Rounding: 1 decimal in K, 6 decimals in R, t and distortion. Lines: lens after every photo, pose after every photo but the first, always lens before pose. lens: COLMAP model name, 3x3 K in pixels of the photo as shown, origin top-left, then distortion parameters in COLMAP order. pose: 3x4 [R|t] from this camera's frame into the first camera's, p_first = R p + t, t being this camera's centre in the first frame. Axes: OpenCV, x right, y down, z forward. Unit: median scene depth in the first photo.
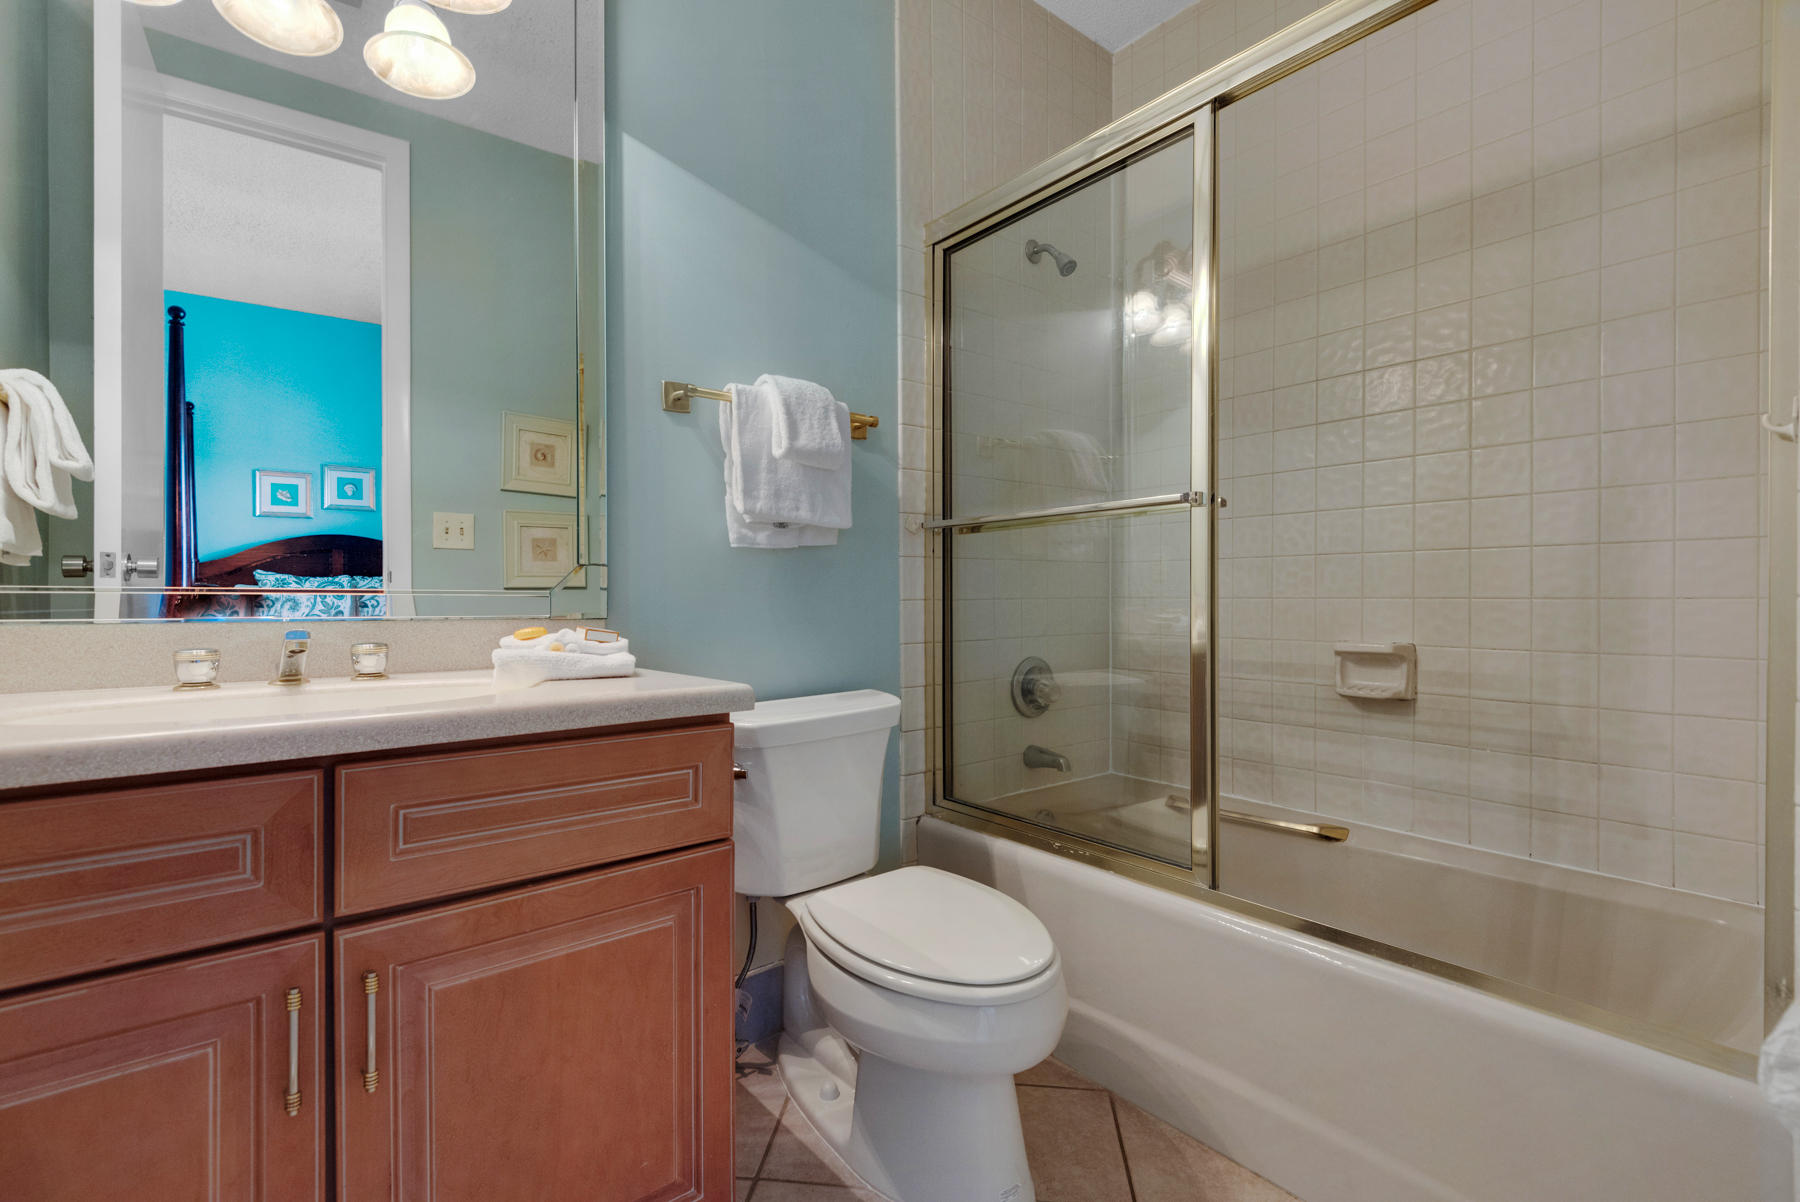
lens RADIAL K [[823.3, 0, 900.0], [0, 823.3, 601.0], [0, 0, 1]] dist [0.000127, 0.000043]
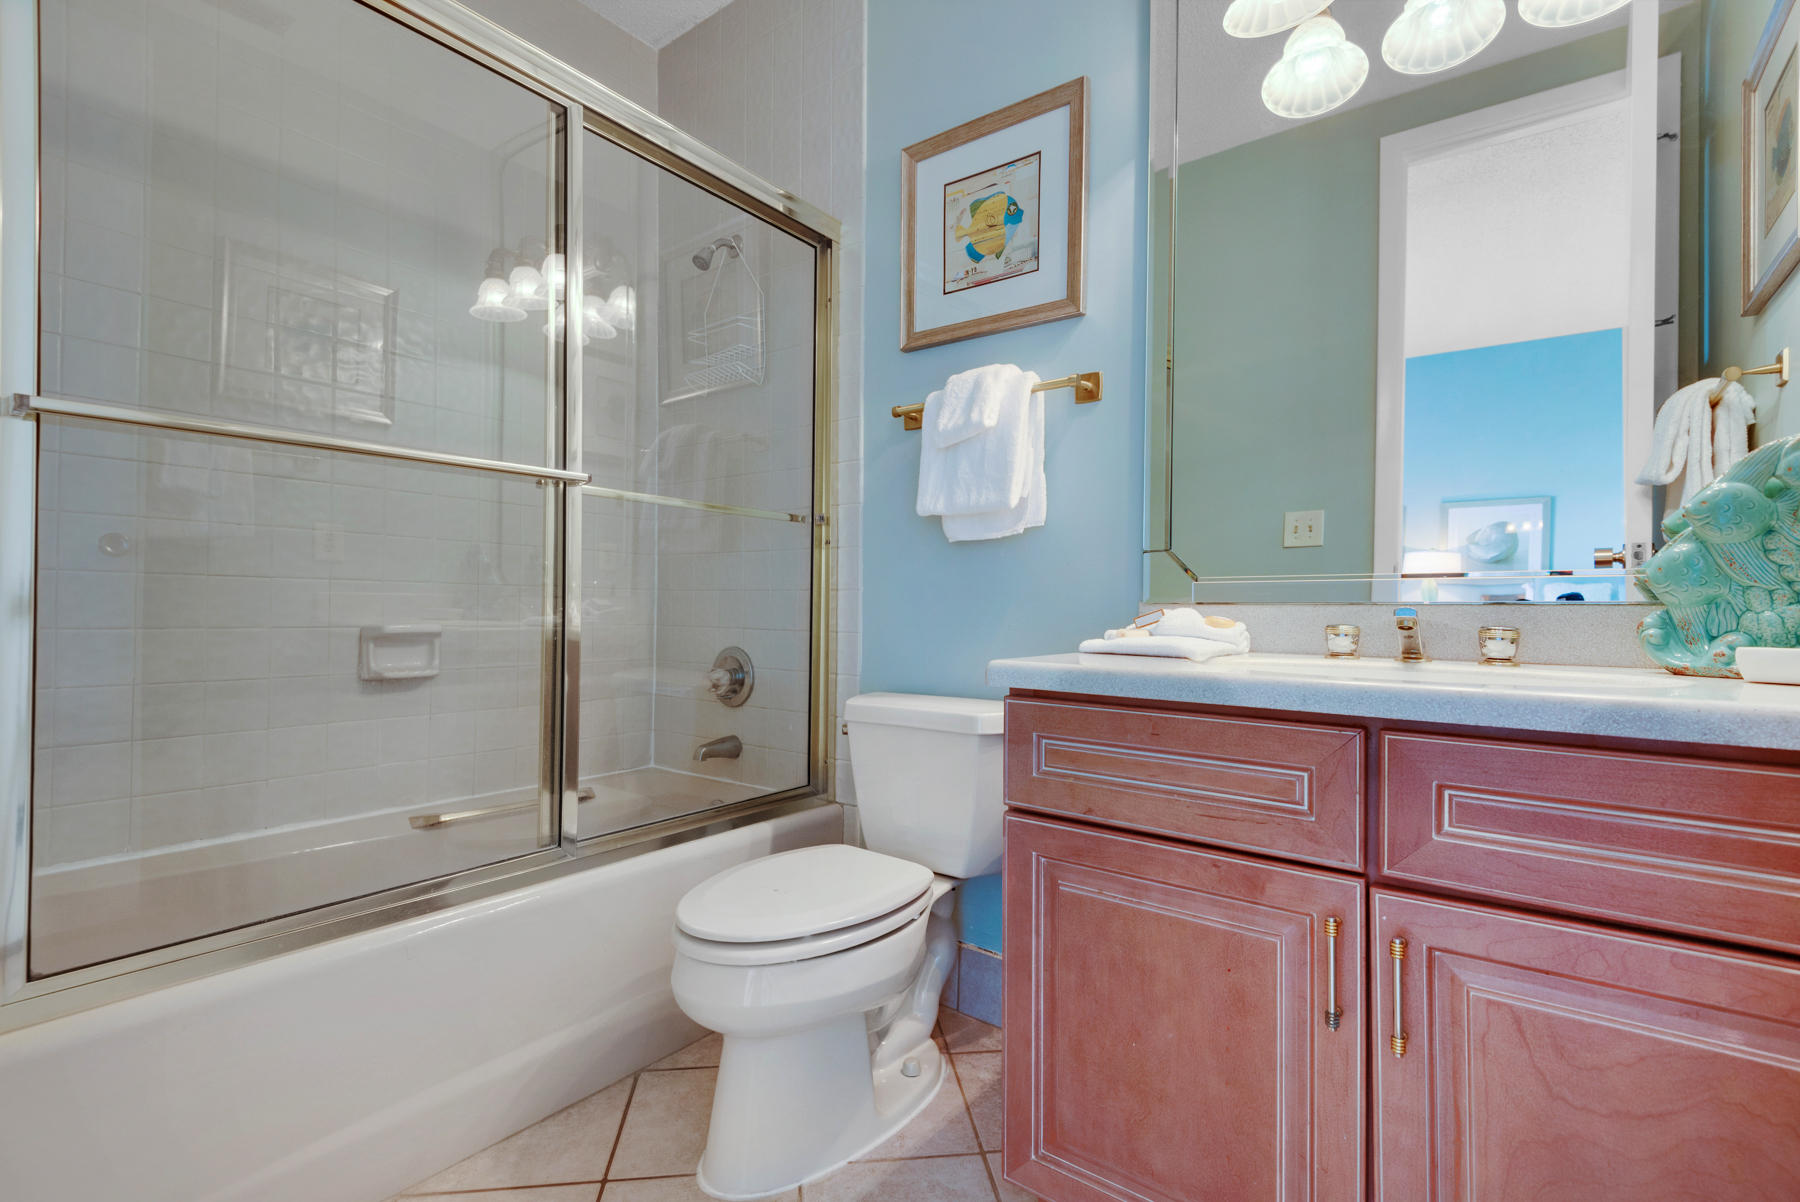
lens RADIAL K [[830.1, 0, 902.1], [0, 830.1, 587.9], [0, 0, 1]] dist [-0.000231, -0.000124]
pose [[0.243432, 0.002080, -0.969916, 0.217982], [0.002888, 0.999992, 0.002870, -0.001850], [0.969914, -0.003500, 0.243424, 0.104638]]
